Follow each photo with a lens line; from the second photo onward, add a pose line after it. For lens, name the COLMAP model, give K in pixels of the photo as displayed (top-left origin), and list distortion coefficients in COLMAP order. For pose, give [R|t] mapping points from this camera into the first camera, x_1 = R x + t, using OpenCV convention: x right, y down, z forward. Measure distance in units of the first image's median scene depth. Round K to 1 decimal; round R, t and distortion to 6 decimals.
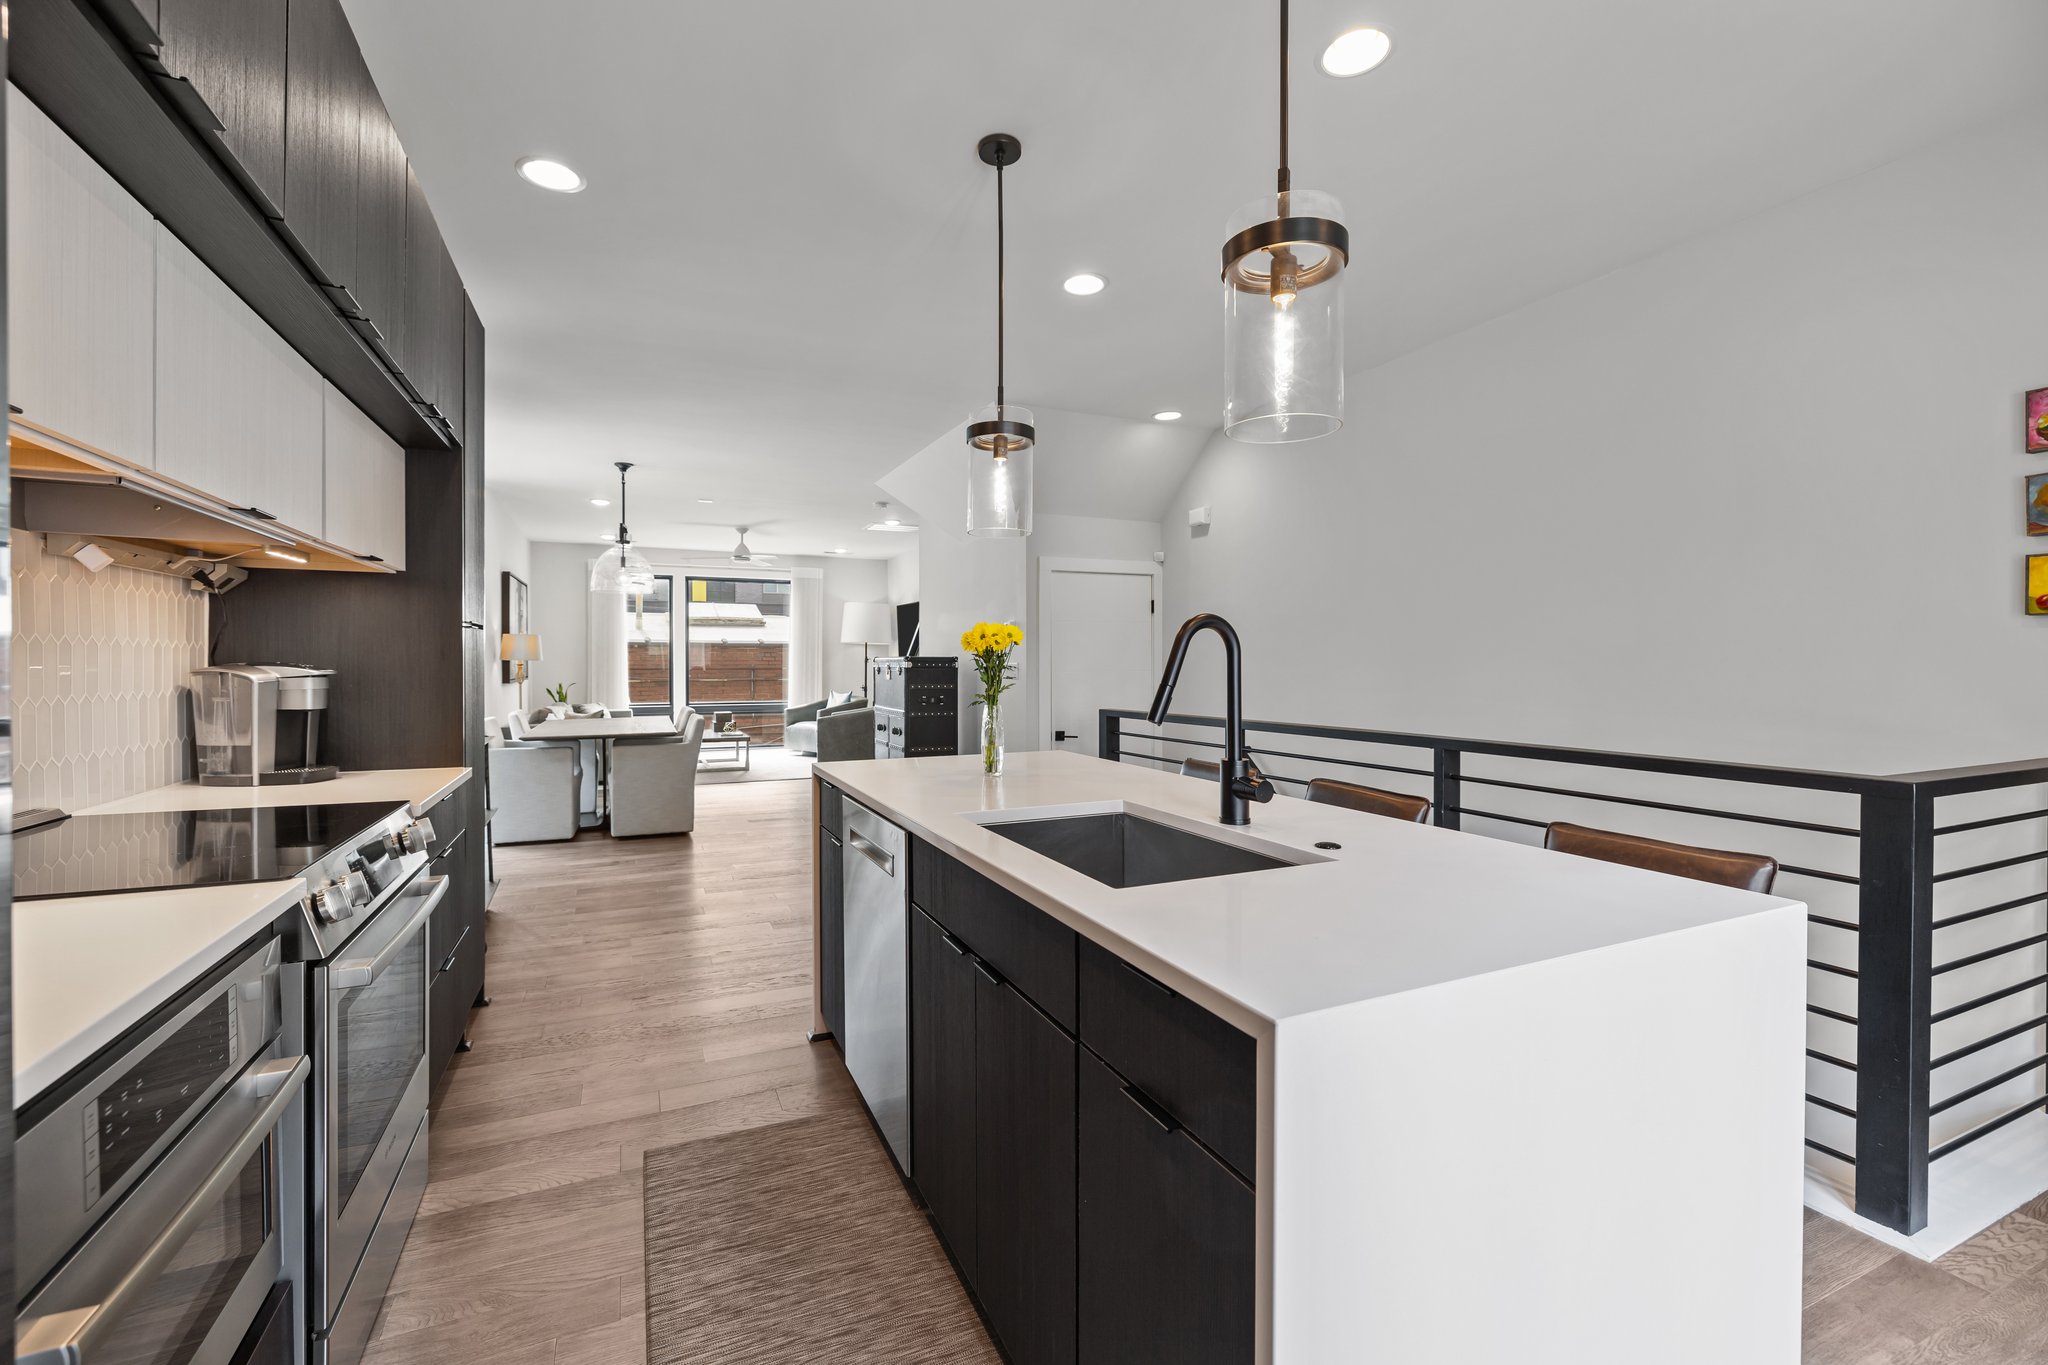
lens RADIAL K [[877.0, 0, 1018.5], [0, 877.0, 671.1], [0, 0, 1]] dist [0.000173, -0.001217]
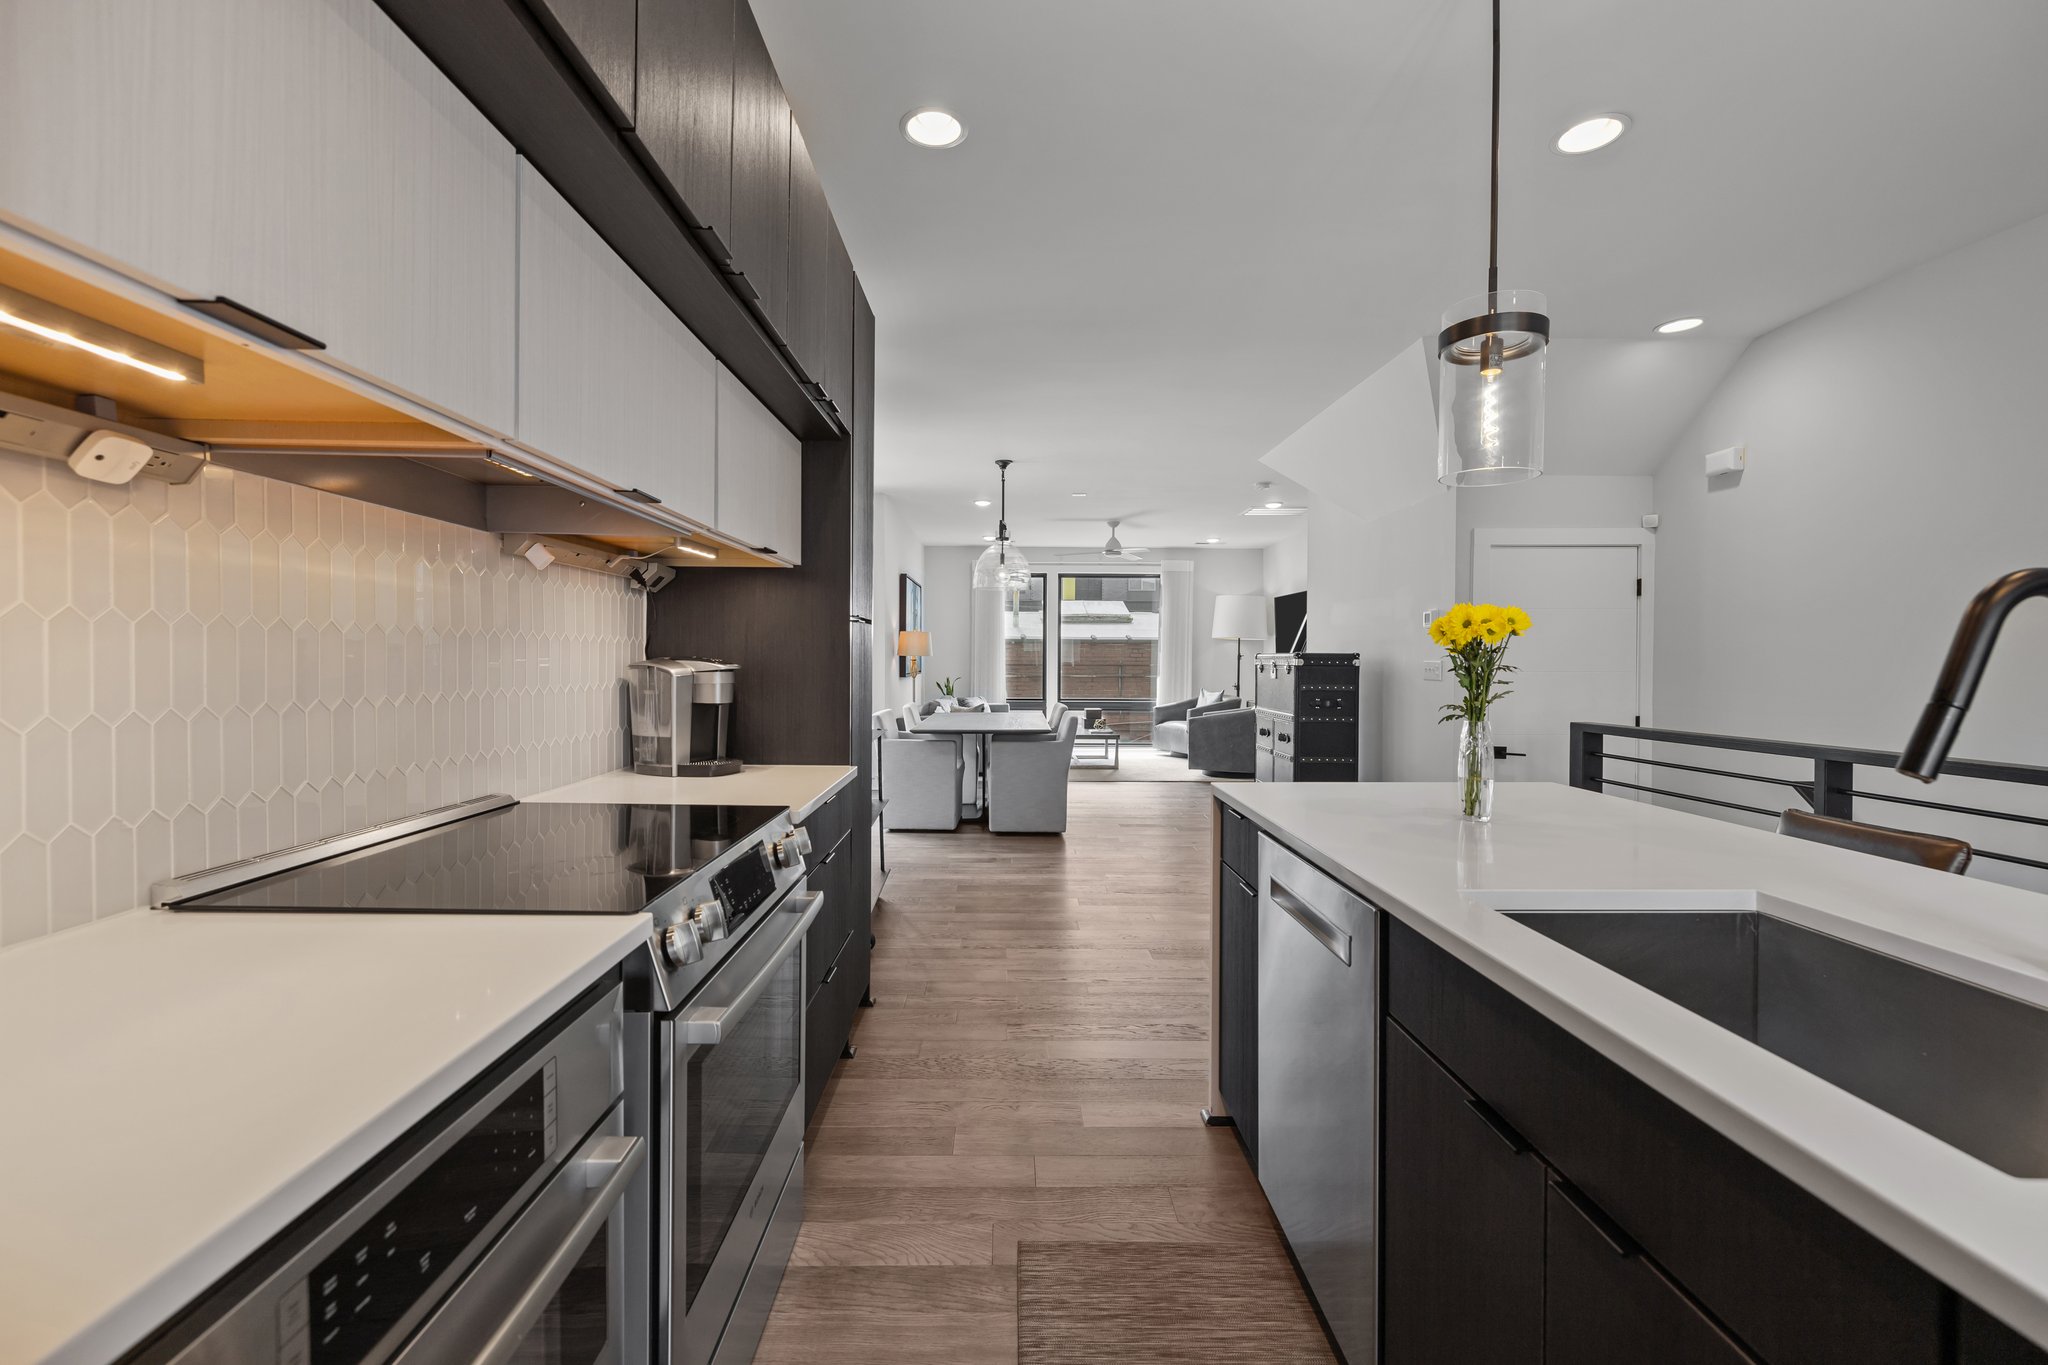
lens RADIAL K [[877.0, 0, 1004.5], [0, 877.0, 673.4], [0, 0, 1]] dist [0.000173, -0.001217]
pose [[0.912857, 0.010862, -0.408136, -0.087964], [-0.008280, 0.999933, 0.008094, -0.001839], [0.408196, -0.004009, 0.912885, 0.198399]]
